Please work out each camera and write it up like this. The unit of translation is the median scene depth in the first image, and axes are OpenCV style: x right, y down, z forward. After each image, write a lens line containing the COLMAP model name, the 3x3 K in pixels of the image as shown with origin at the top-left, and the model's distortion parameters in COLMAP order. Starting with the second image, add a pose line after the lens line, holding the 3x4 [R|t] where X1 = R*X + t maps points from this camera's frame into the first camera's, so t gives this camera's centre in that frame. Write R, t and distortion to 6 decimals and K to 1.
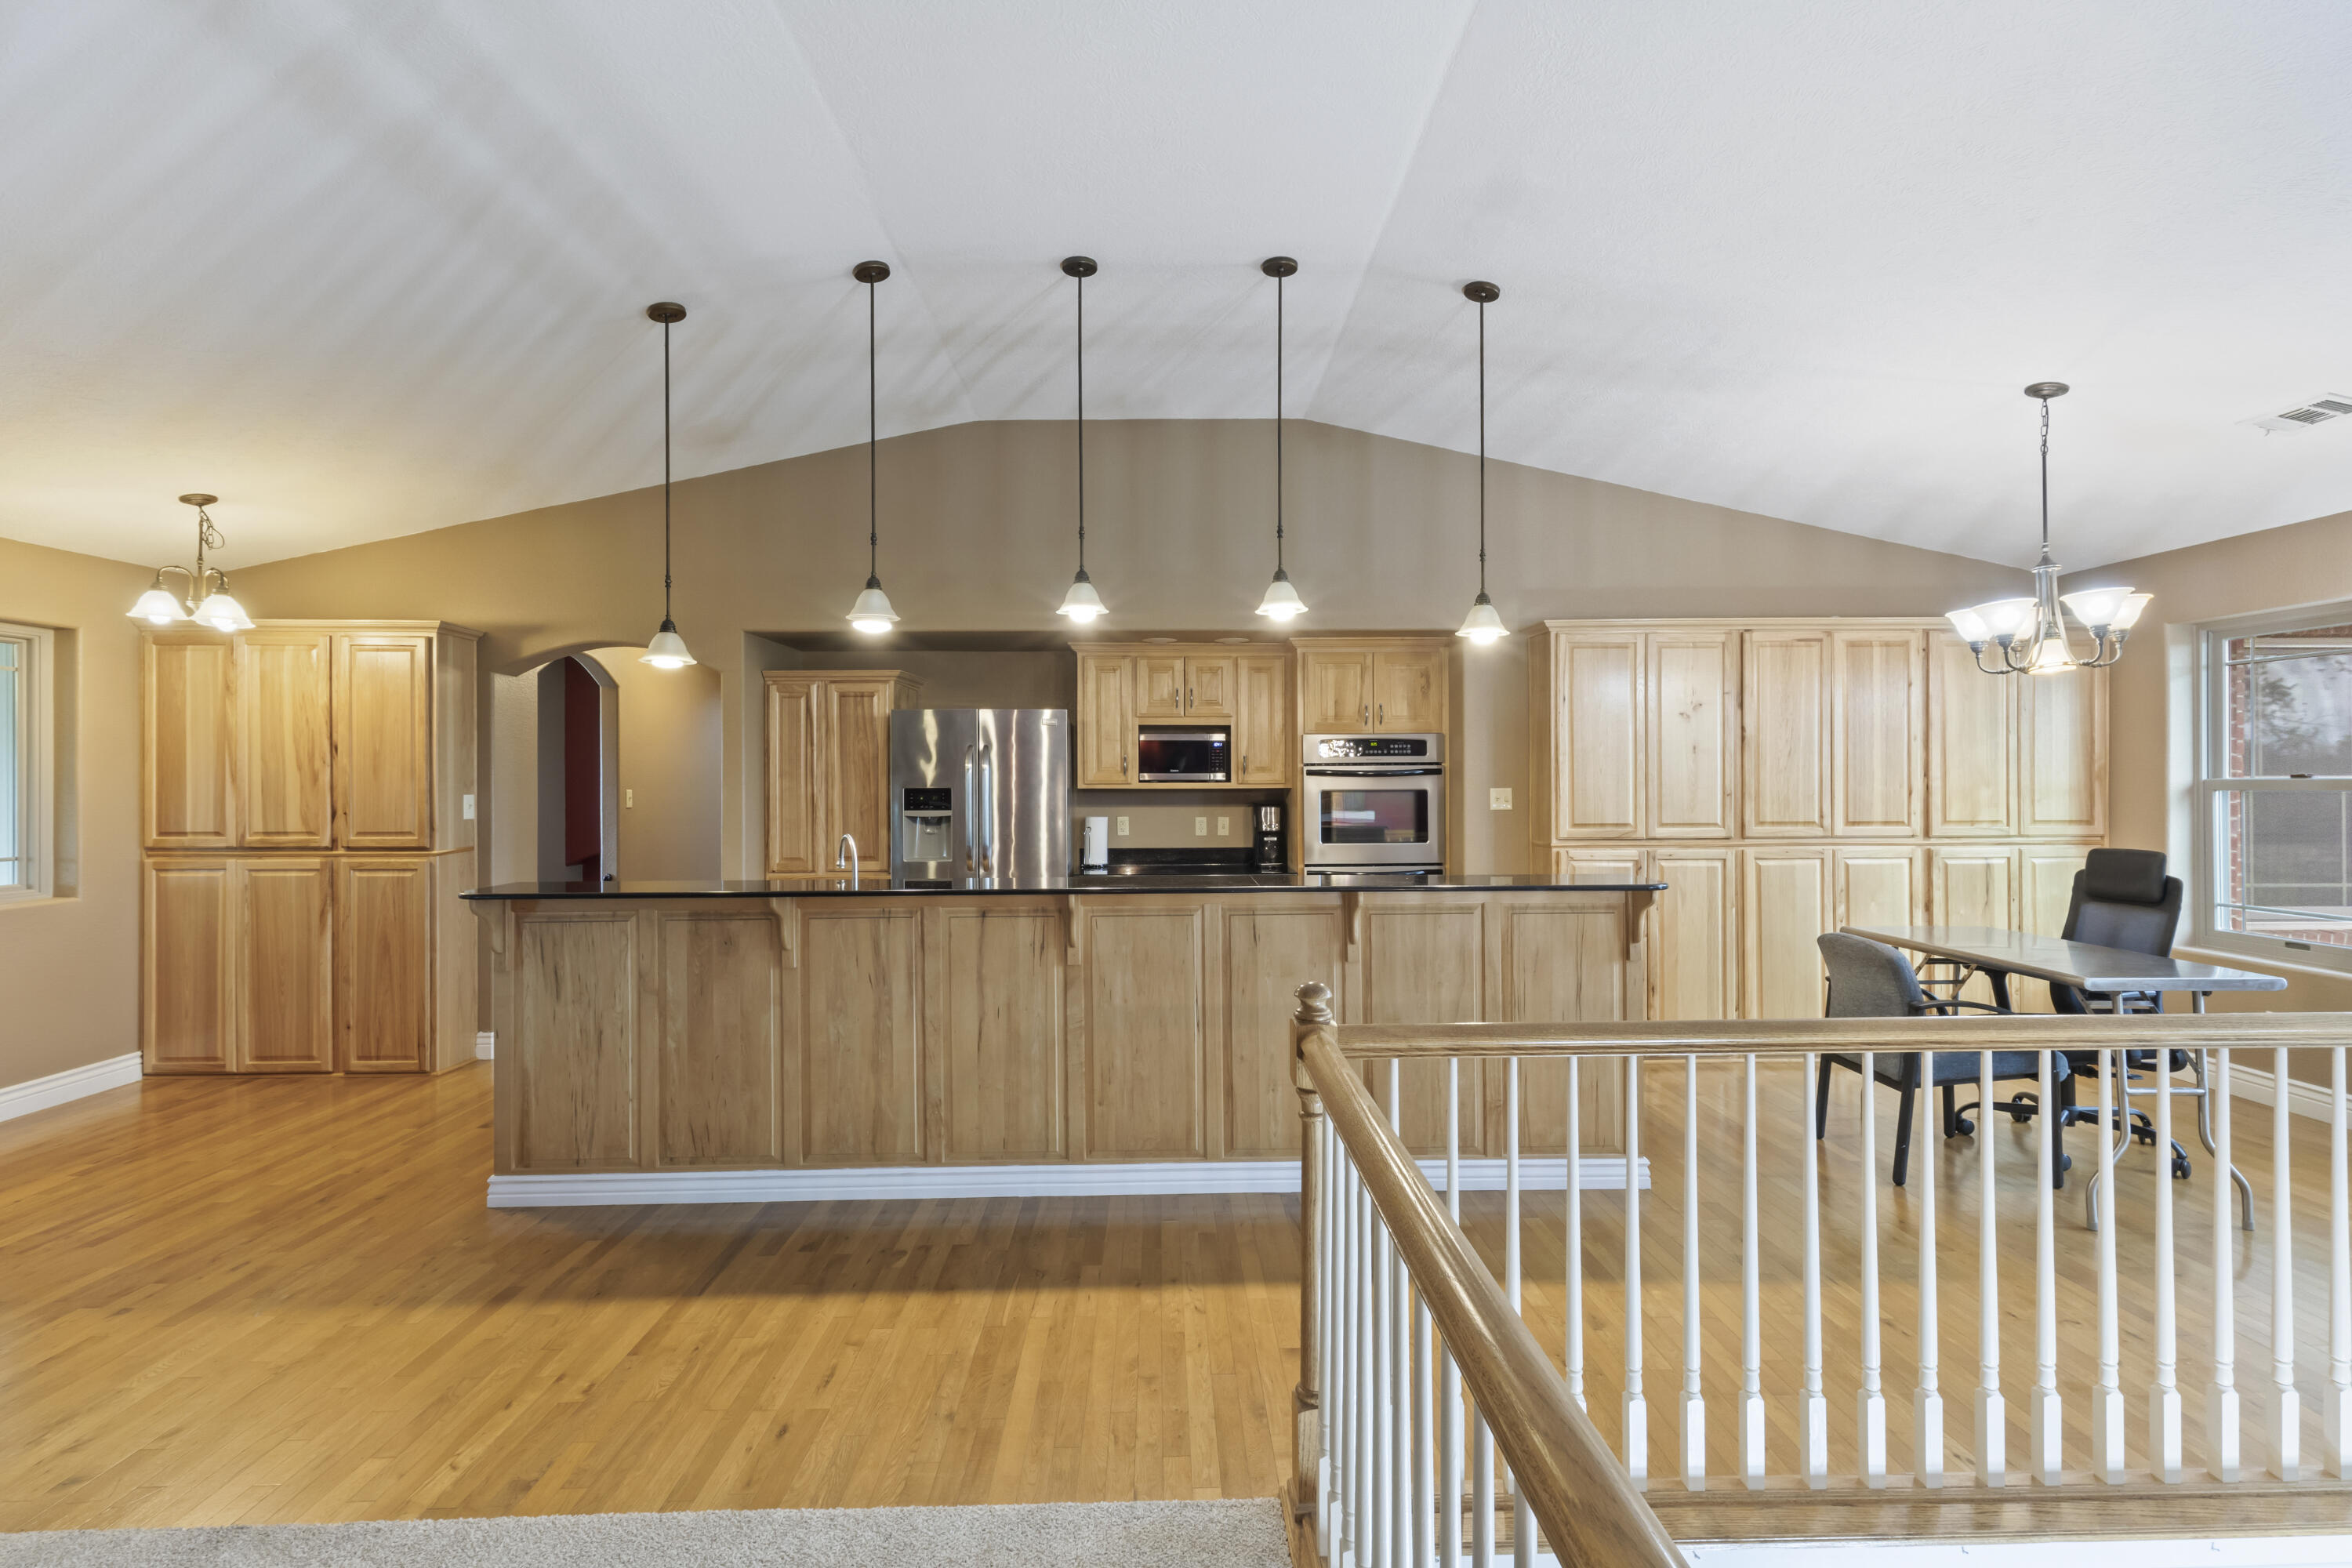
lens RADIAL K [[1112.6, 0, 1167.2], [0, 1112.6, 782.4], [0, 0, 1]] dist [-0.001162, 0.000544]
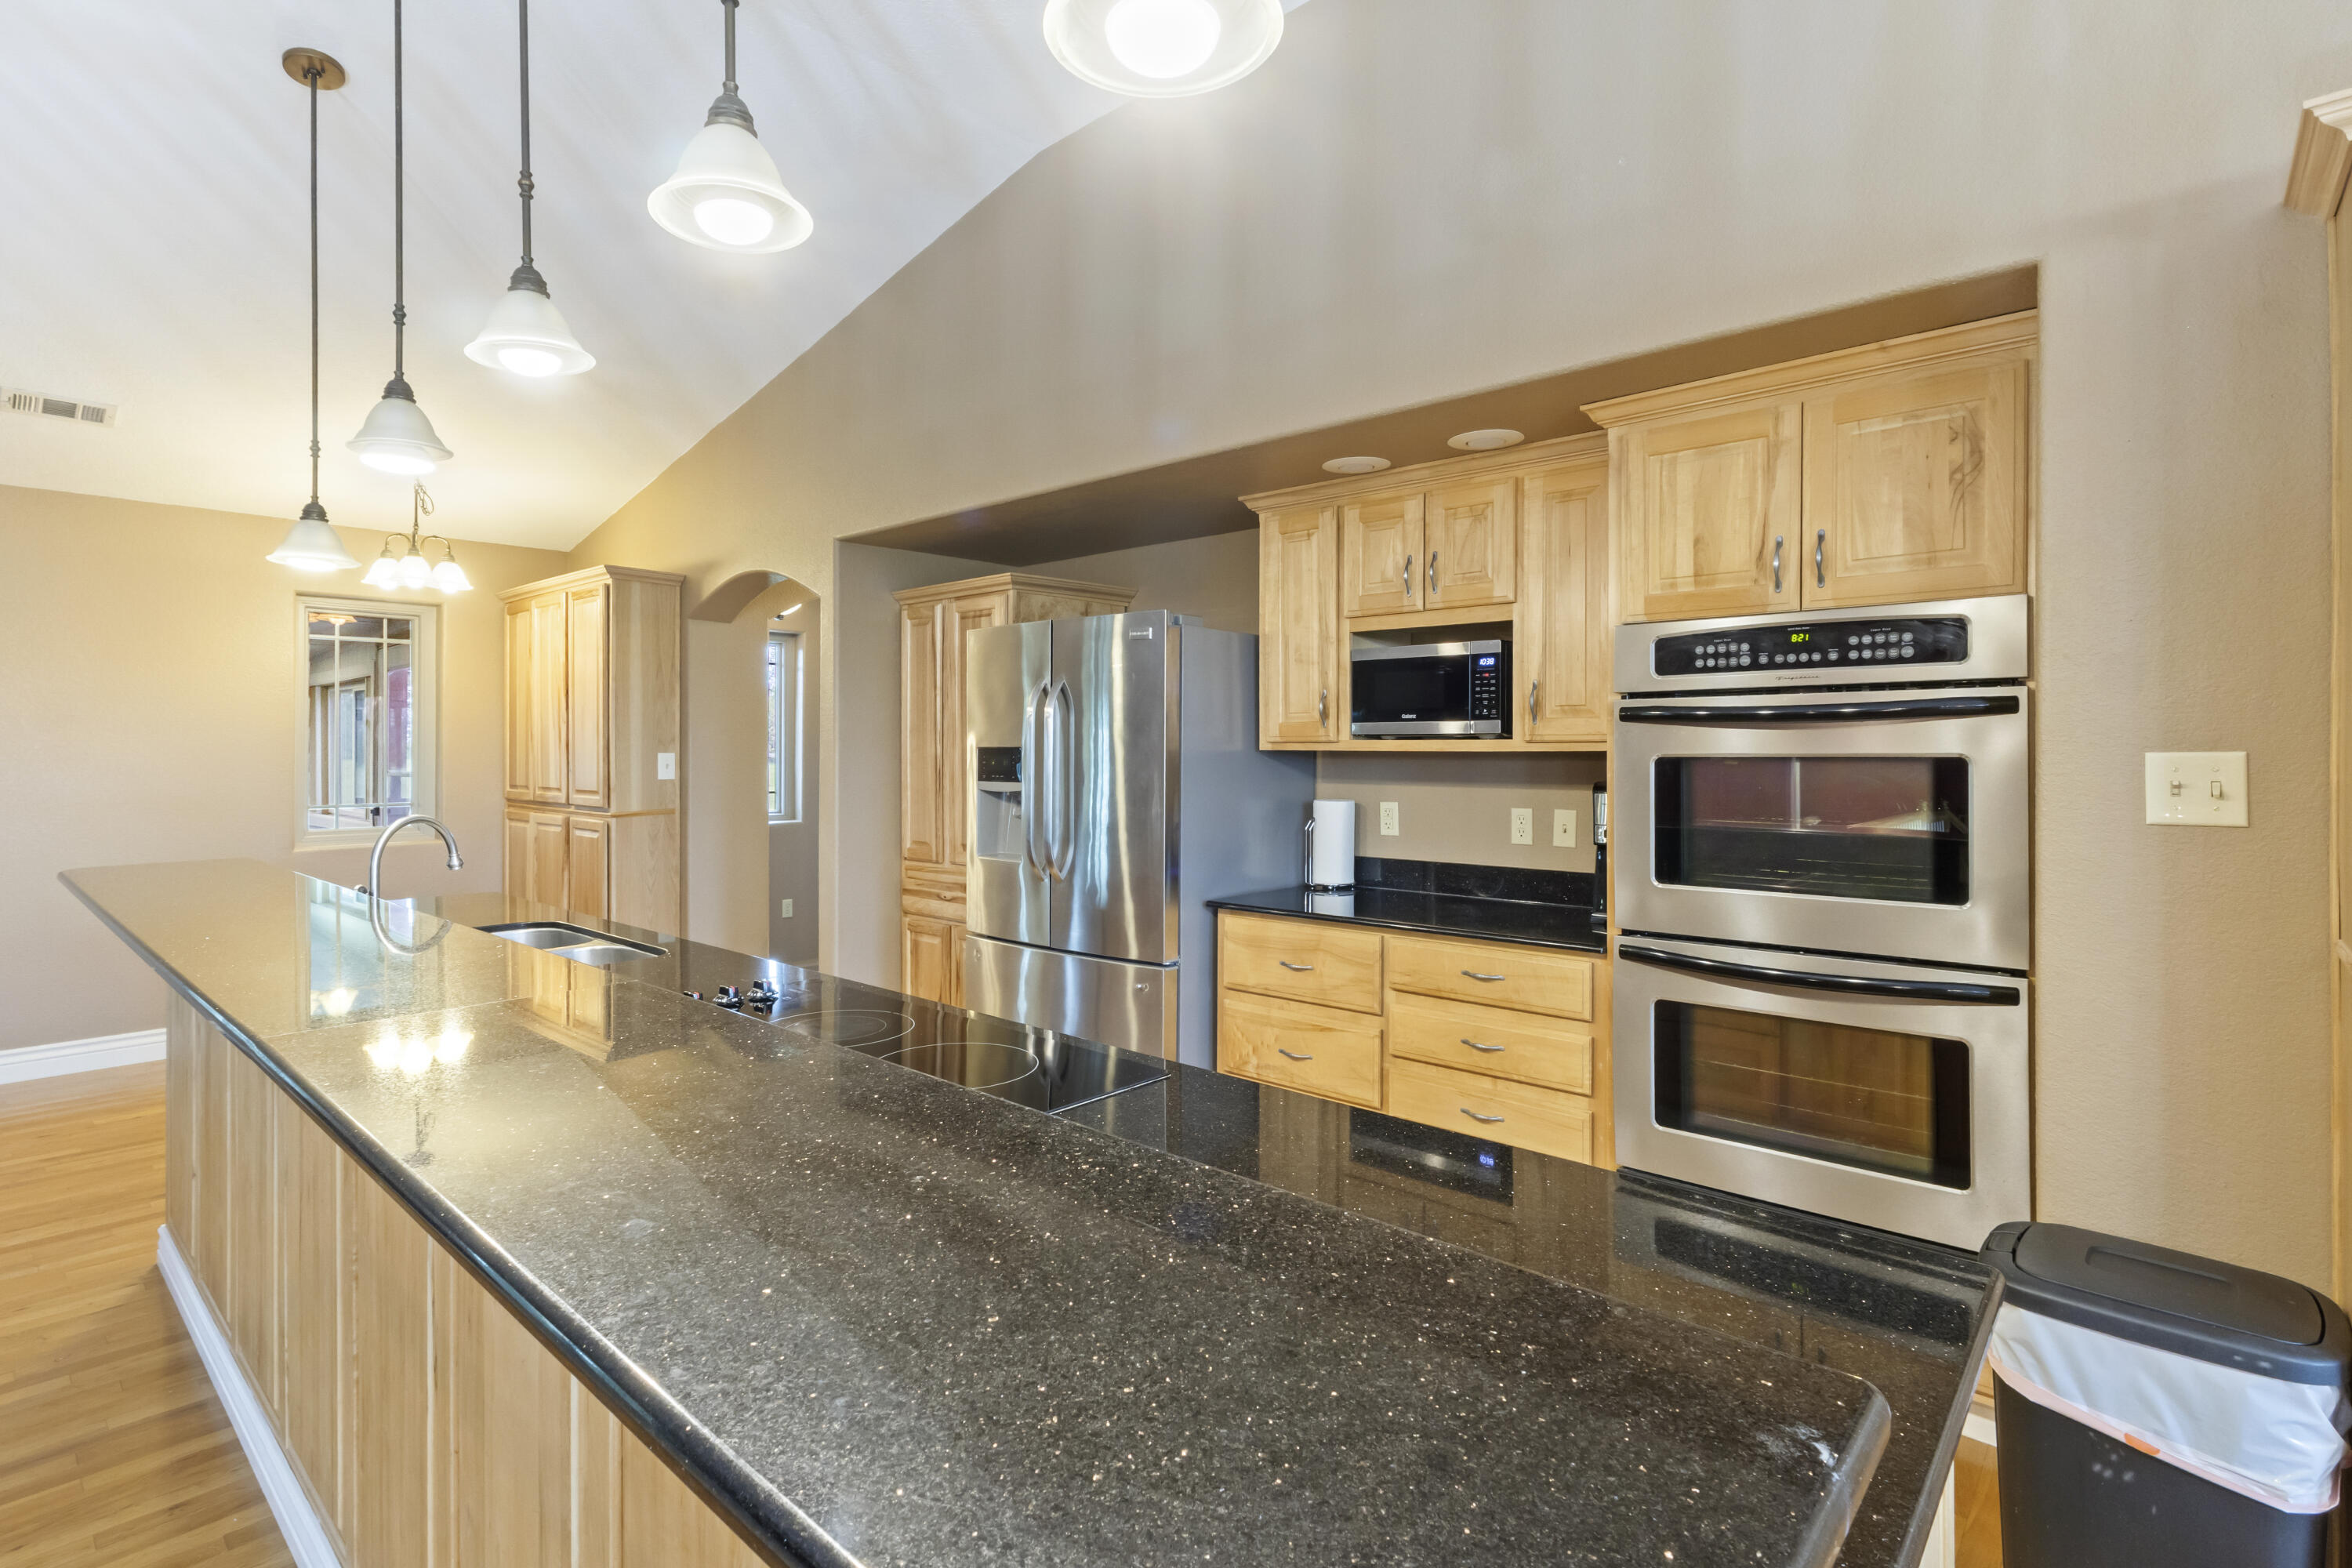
lens RADIAL K [[1112.6, 0, 1184.0], [0, 1112.6, 765.6], [0, 0, 1]] dist [-0.001162, 0.000544]
pose [[0.732828, 0.013732, -0.680275, 0.286501], [-0.004320, 0.999870, 0.015529, 0.004776], [0.680400, -0.008441, 0.732792, 0.559505]]
